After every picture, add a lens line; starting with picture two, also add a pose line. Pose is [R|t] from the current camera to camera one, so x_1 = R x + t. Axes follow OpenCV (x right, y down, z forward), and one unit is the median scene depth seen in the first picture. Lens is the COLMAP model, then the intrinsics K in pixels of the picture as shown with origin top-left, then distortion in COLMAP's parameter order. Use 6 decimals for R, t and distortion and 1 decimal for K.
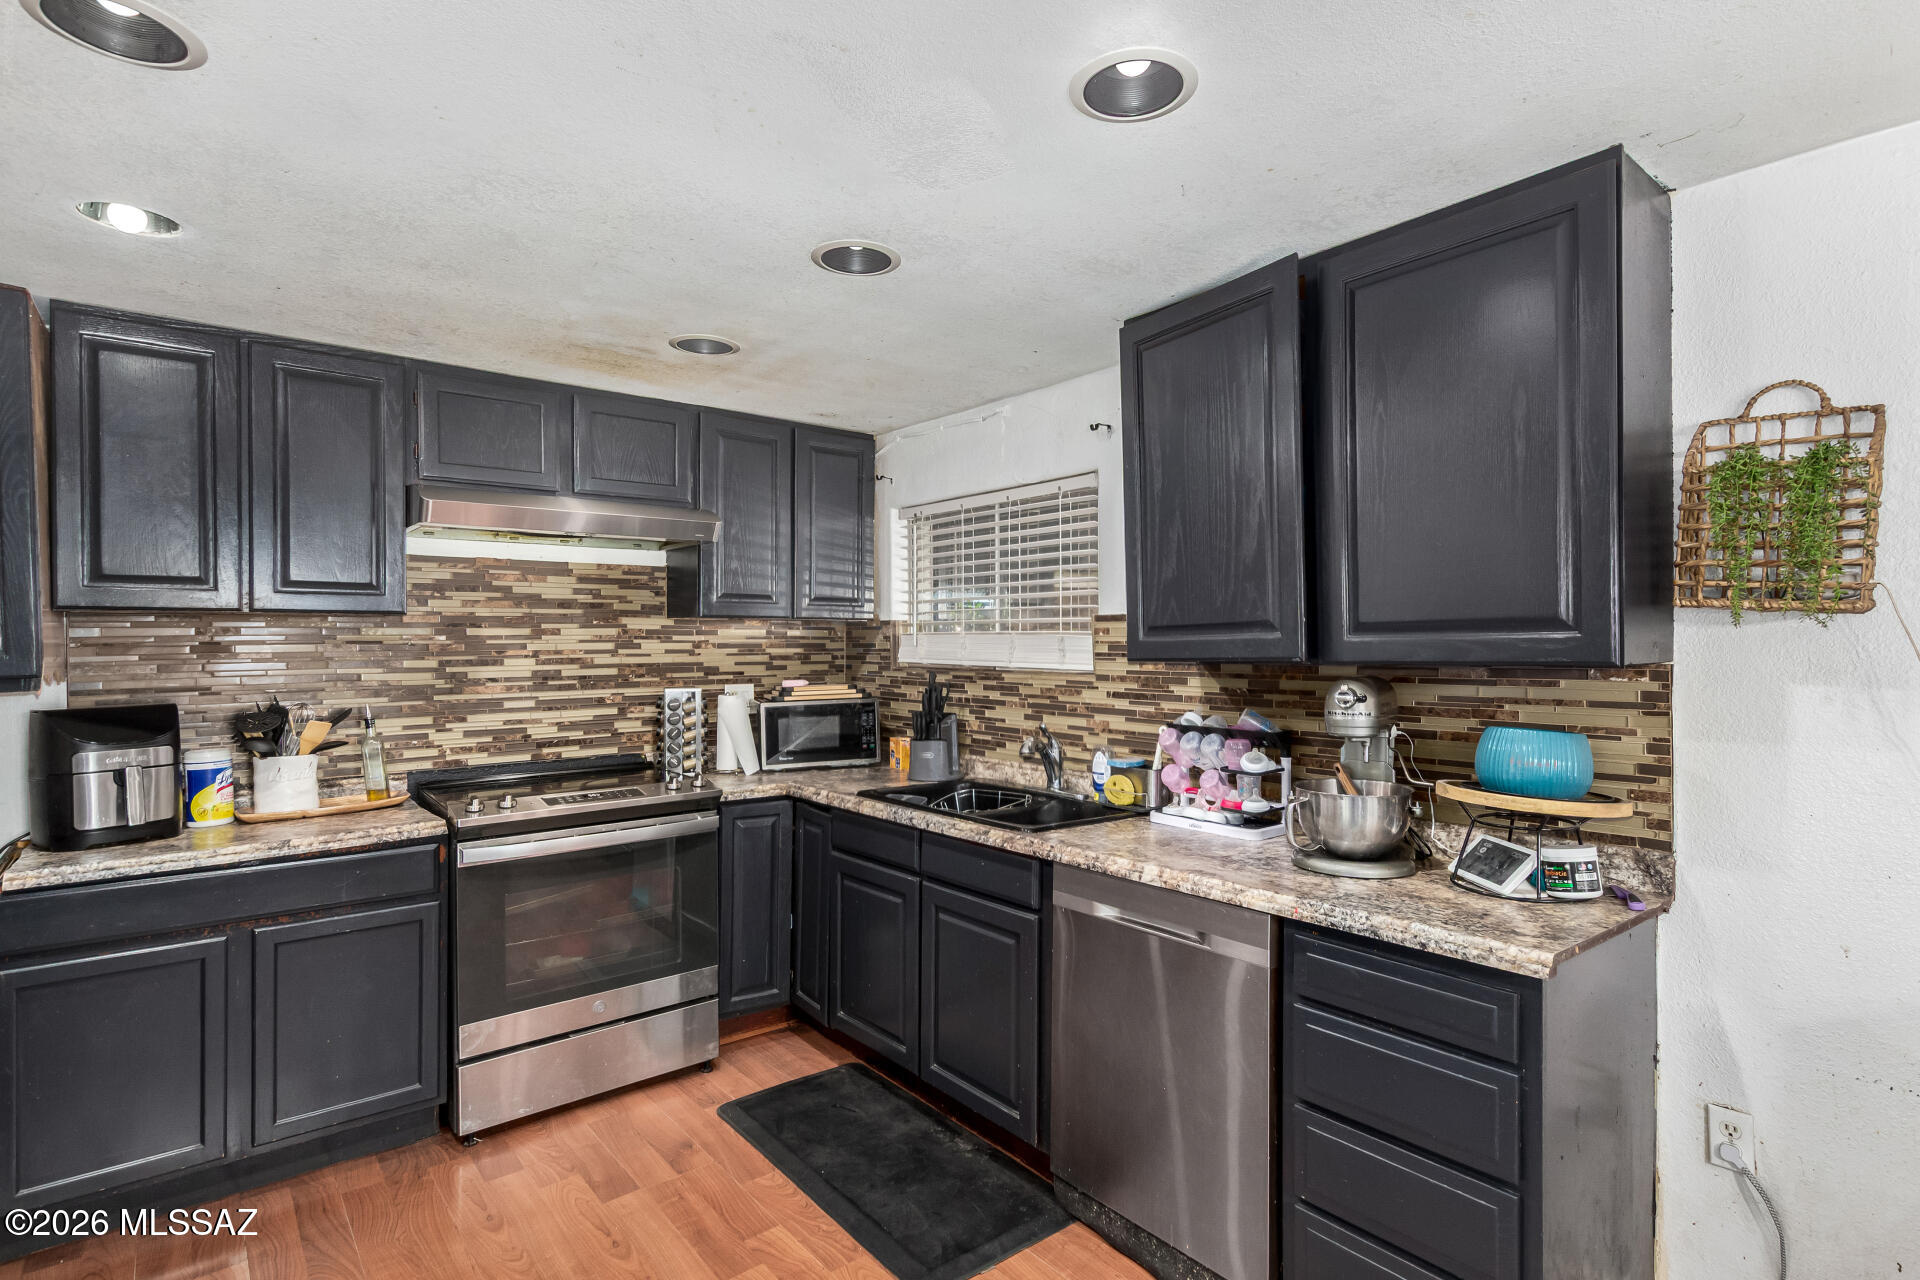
lens RADIAL K [[963.1, 0, 970.5], [0, 963.1, 646.0], [0, 0, 1]] dist [0.012792, 0.000681]
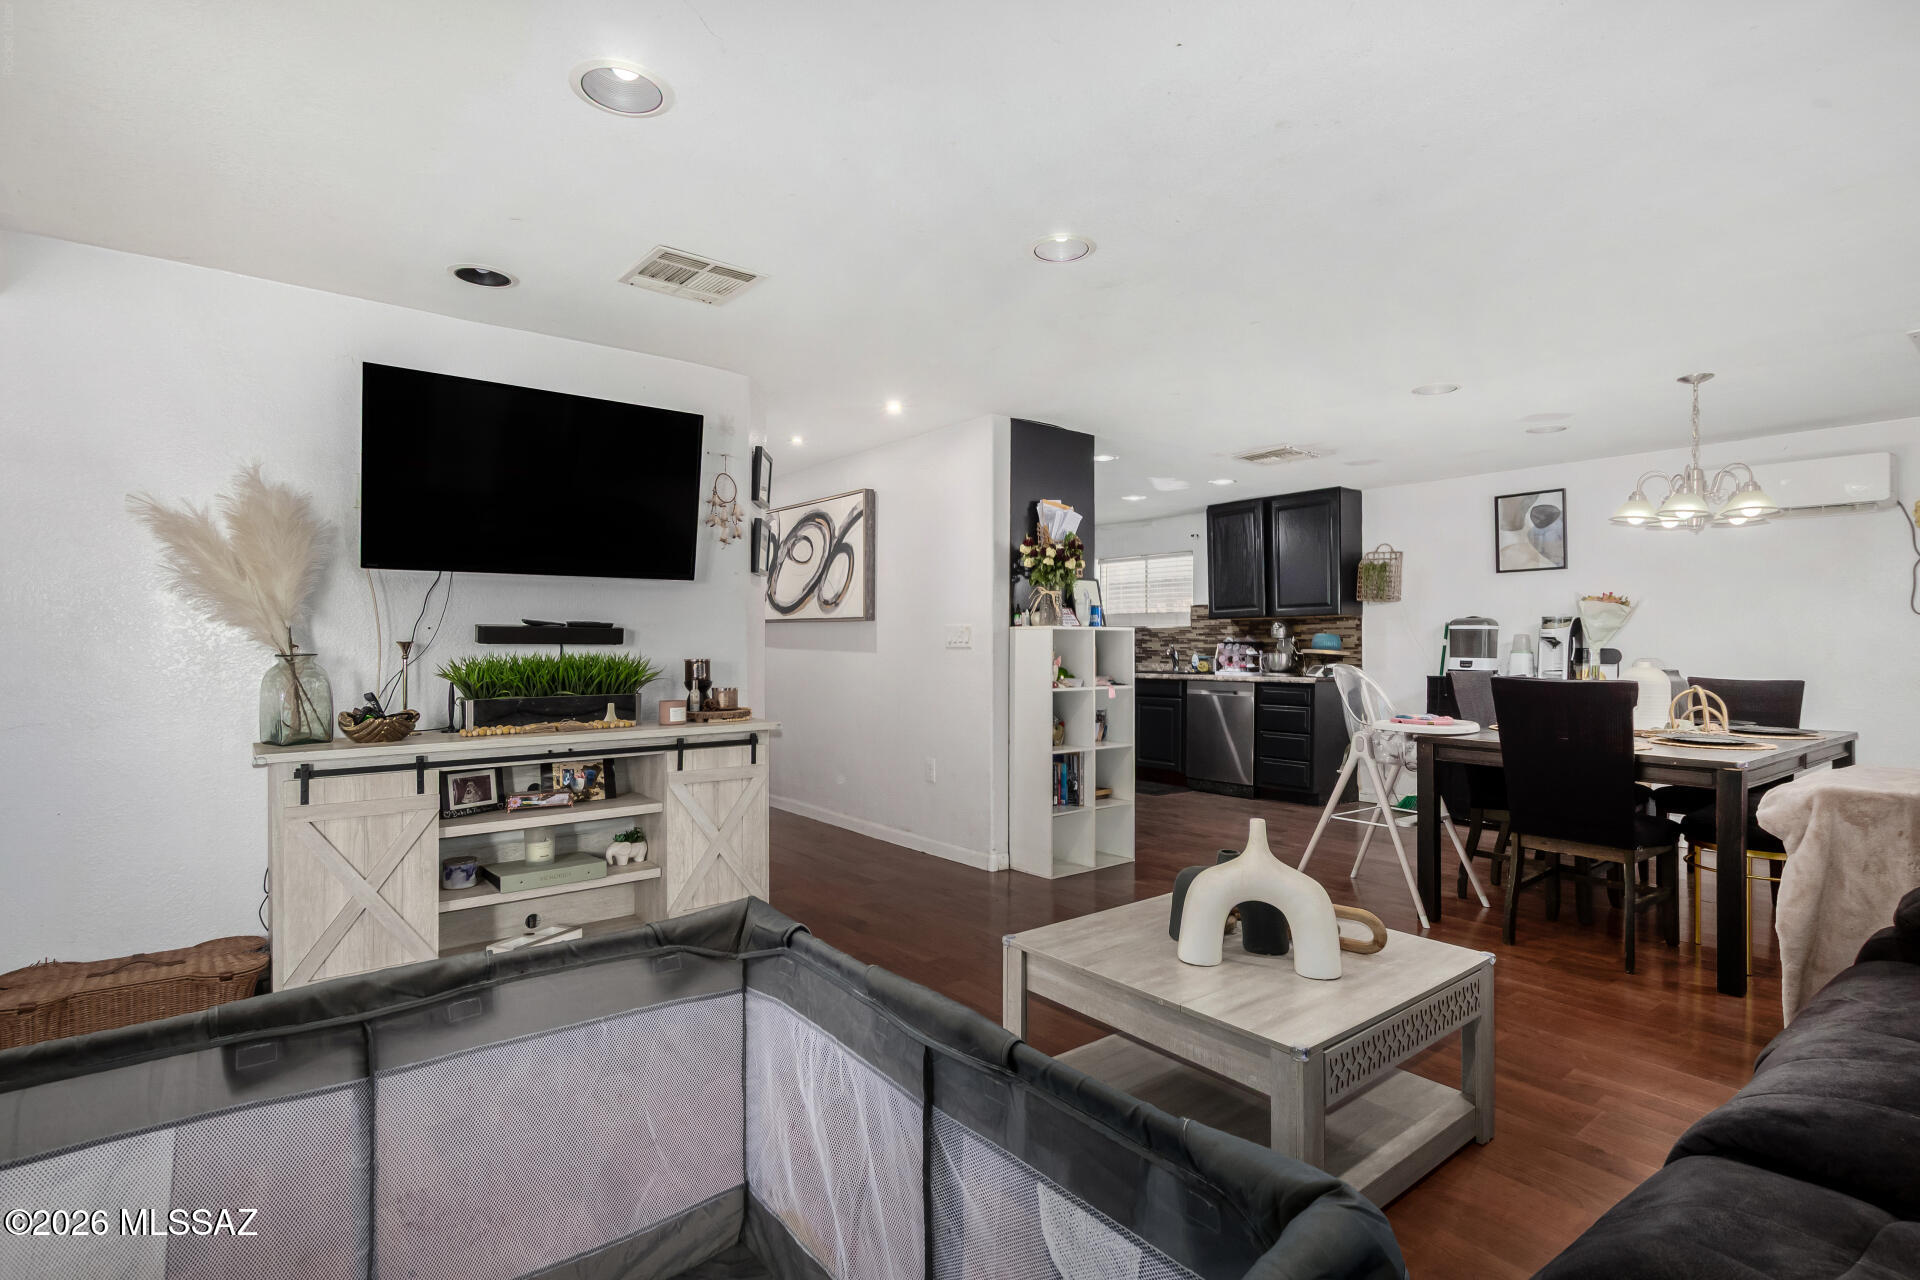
lens RADIAL K [[915.2, 0, 960.4], [0, 915.2, 648.7], [0, 0, 1]] dist [0.009673, -0.004742]
pose [[0.999214, 0.010760, -0.038149, -0.428788], [-0.010820, 0.999941, -0.001379, 0.103390], [0.038132, 0.001790, 0.999271, -1.616996]]
